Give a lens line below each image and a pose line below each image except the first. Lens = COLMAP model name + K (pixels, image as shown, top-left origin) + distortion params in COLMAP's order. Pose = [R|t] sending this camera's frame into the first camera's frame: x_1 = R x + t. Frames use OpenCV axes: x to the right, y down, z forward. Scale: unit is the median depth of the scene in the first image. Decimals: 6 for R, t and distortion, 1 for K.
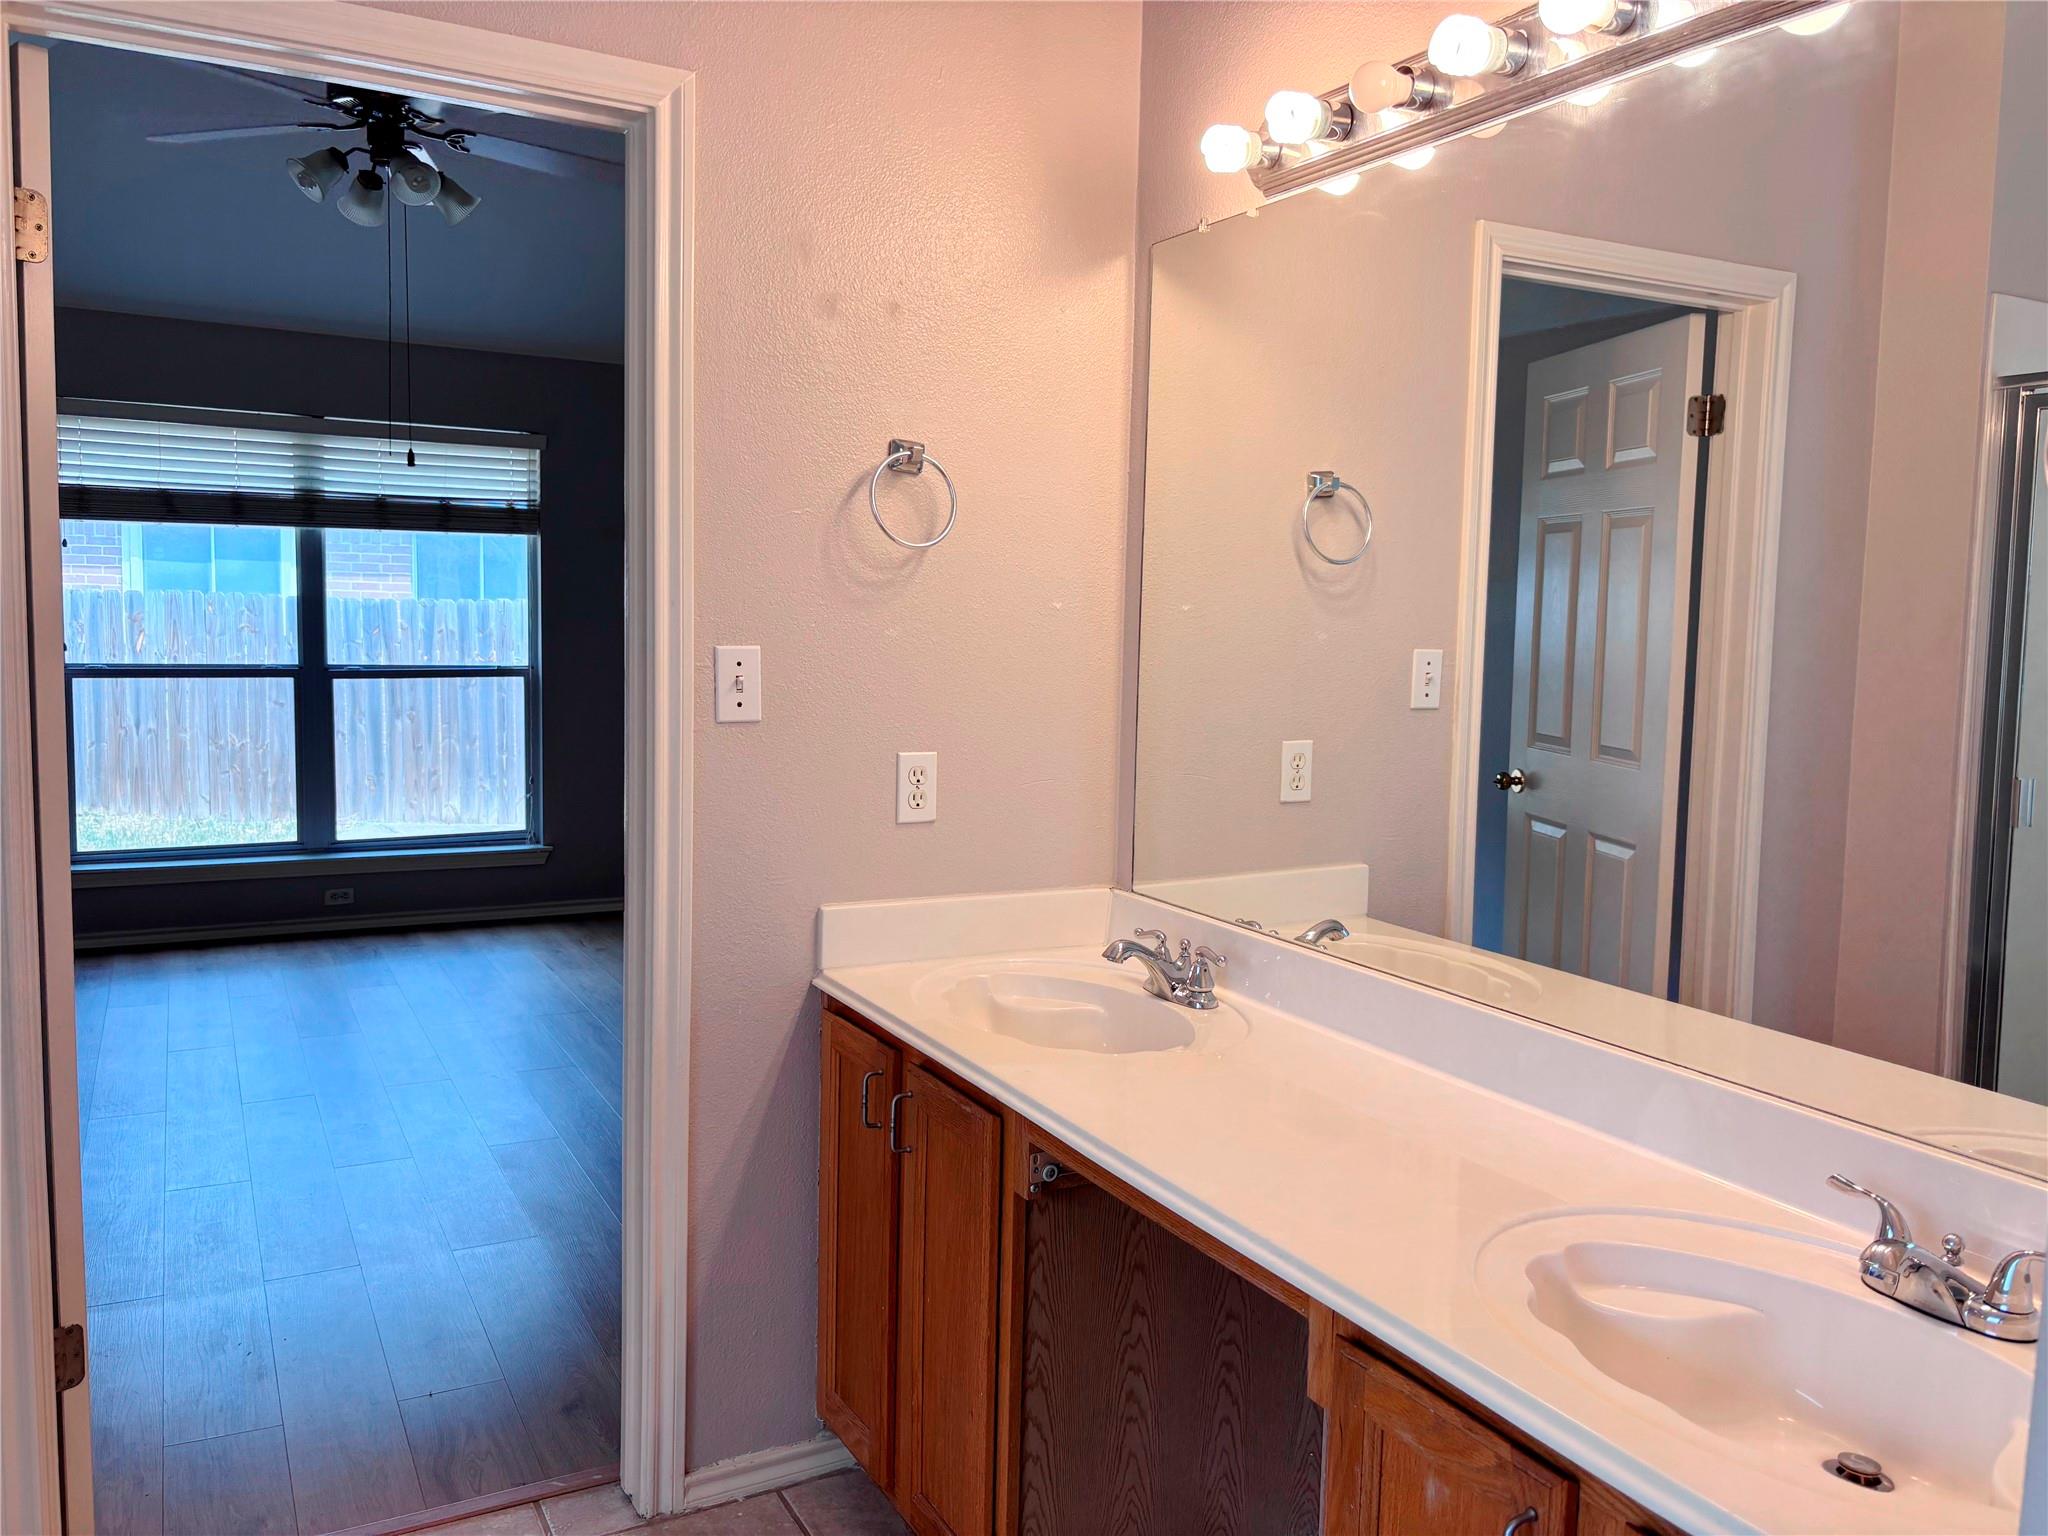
lens RADIAL K [[1551.7, 0, 1020.3], [0, 1551.7, 757.6], [0, 0, 1]] dist [0.038118, -0.047125]
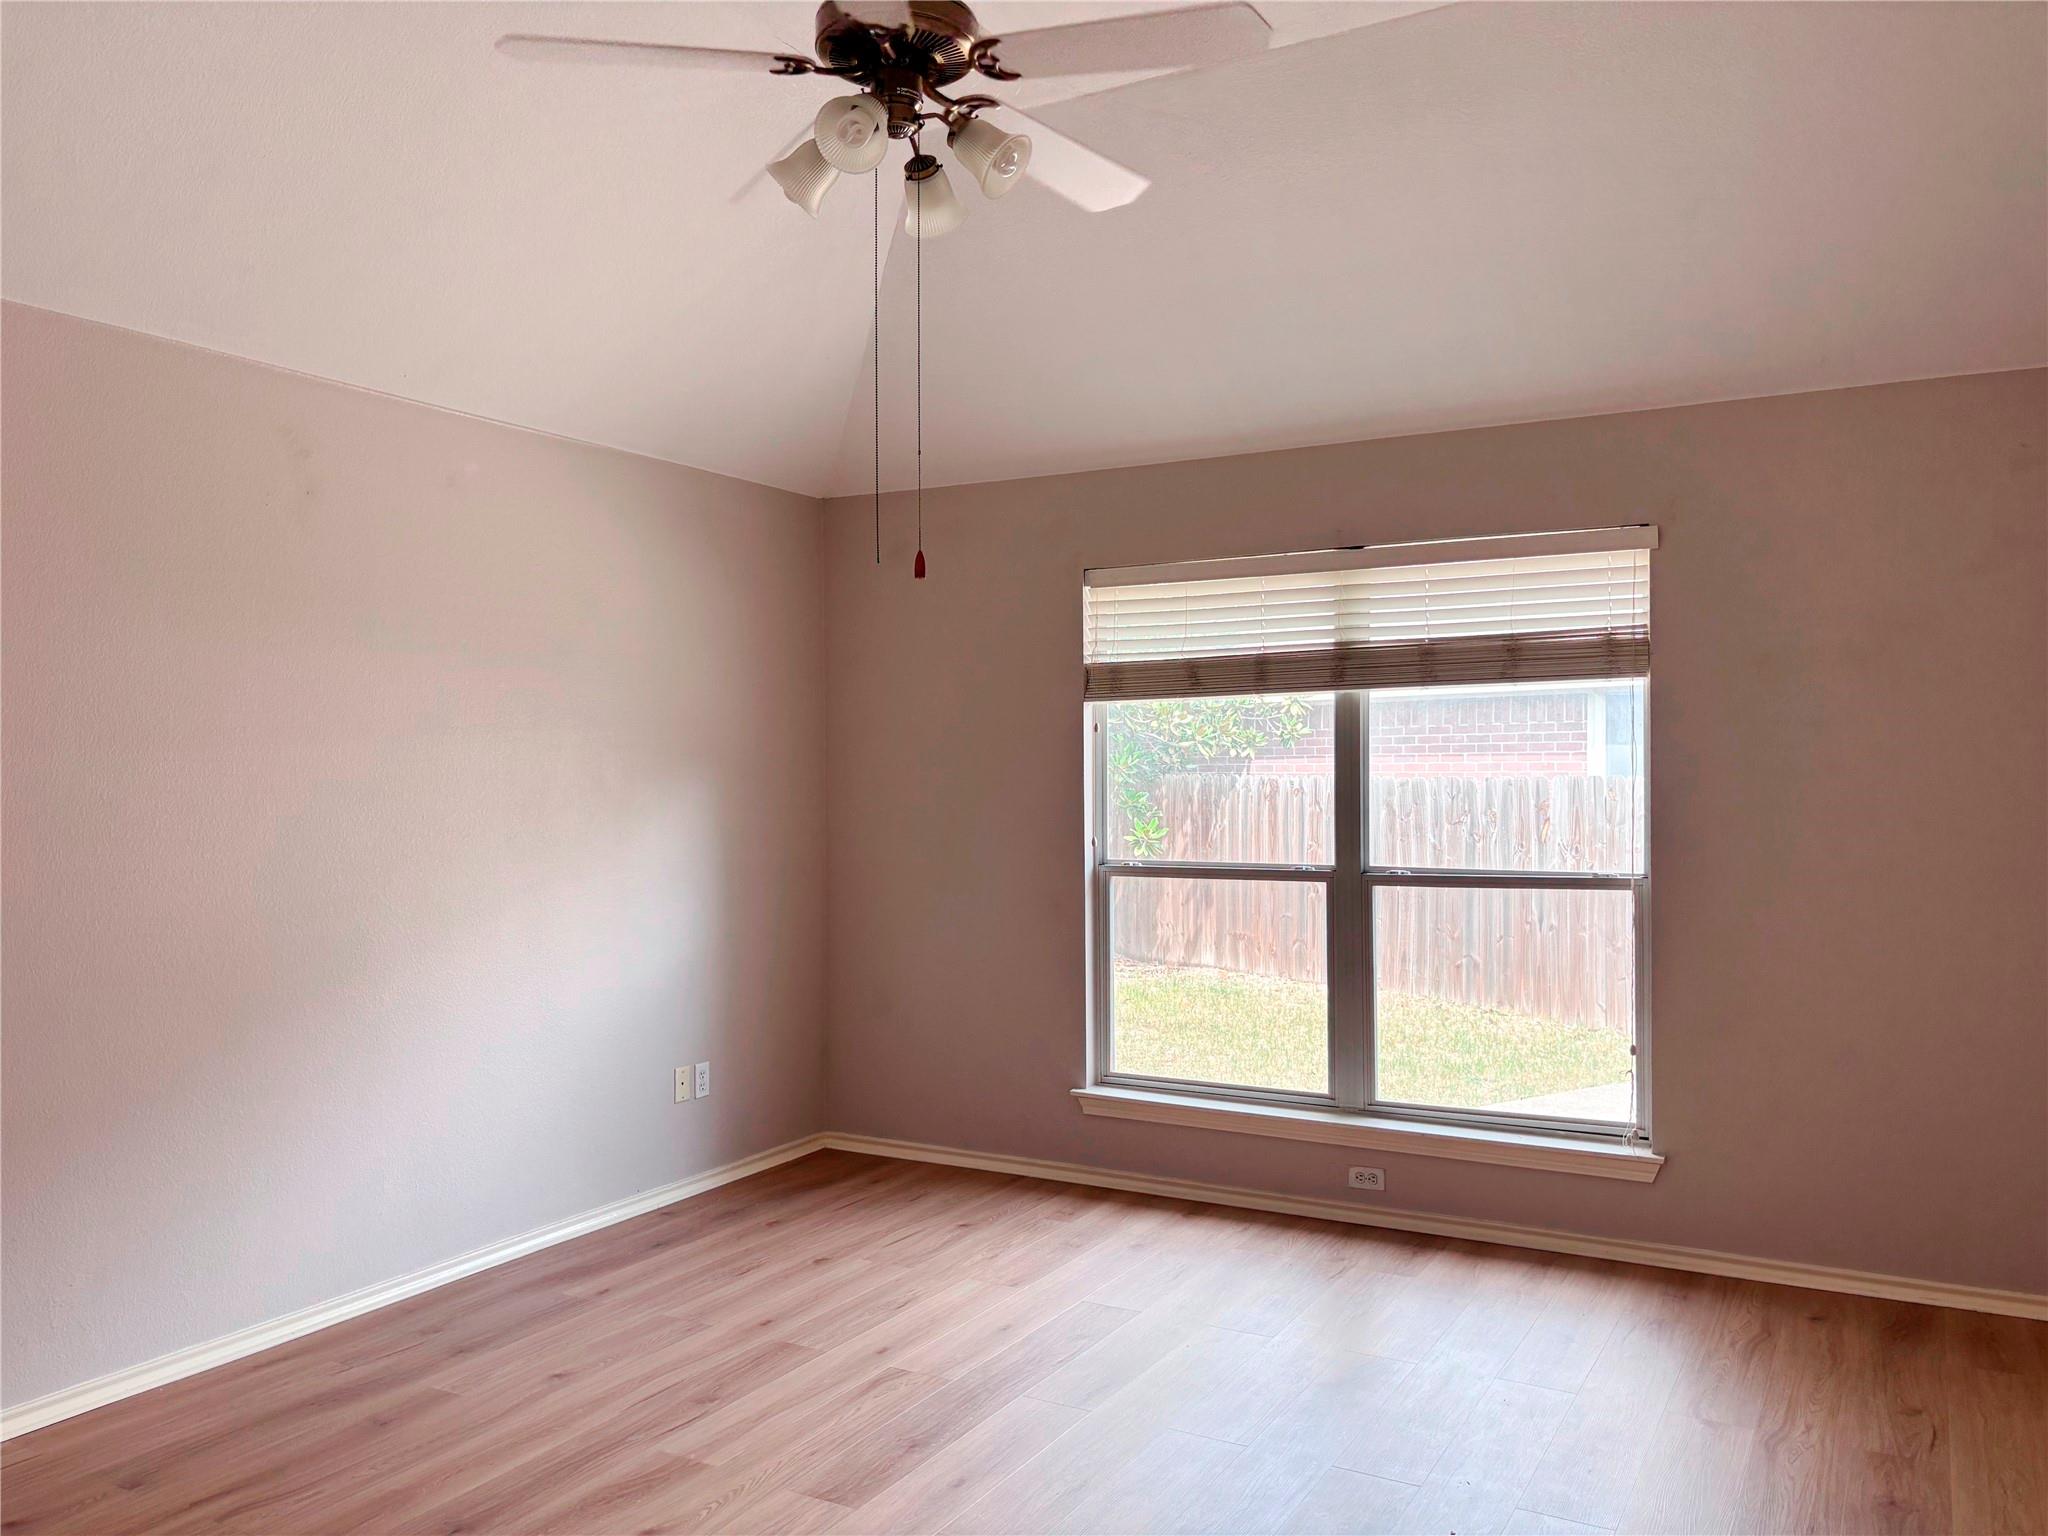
lens RADIAL K [[1551.7, 0, 1028.3], [0, 1551.7, 781.4], [0, 0, 1]] dist [0.038118, -0.047125]
pose [[0.524733, -0.023959, -0.850929, 0.115817], [-0.063120, 0.995757, -0.066960, -0.039446], [0.848923, 0.088847, 0.520995, 0.454228]]
